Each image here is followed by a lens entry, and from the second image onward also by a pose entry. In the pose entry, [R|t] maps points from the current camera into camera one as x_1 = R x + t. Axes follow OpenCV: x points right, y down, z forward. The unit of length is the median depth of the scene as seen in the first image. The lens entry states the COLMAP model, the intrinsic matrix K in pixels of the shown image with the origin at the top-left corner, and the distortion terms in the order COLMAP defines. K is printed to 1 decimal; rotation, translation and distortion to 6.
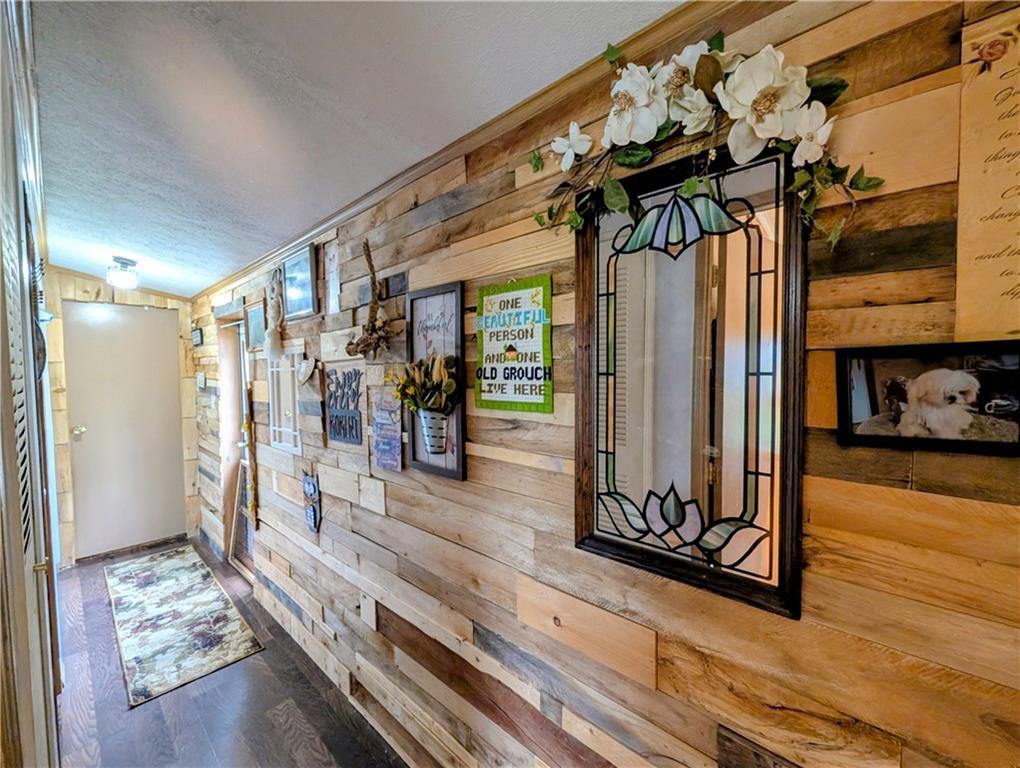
lens RADIAL K [[421.9, 0, 515.0], [0, 421.9, 385.1], [0, 0, 1]] dist [0.003425, -0.000573]
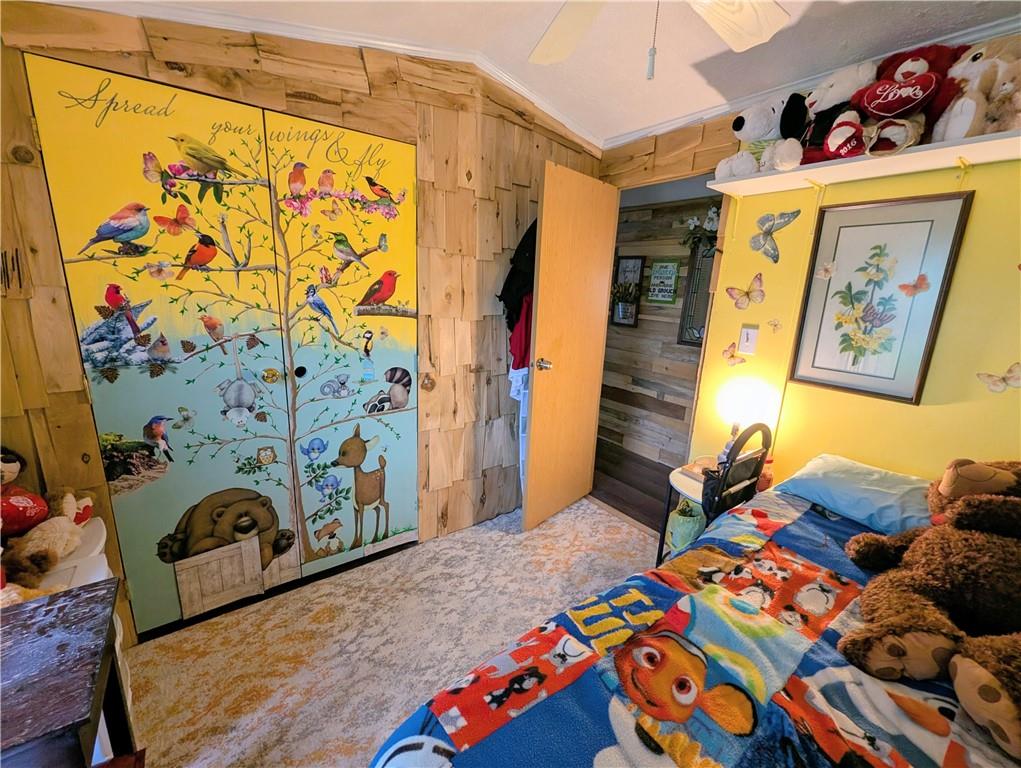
lens RADIAL K [[422.3, 0, 511.6], [0, 422.3, 384.1], [0, 0, 1]] dist [0.003425, -0.000573]
pose [[0.982620, 0.097980, -0.157664, -0.500581], [-0.064480, 0.976623, 0.205061, 0.071752], [0.174070, -0.191331, 0.965967, -2.164266]]
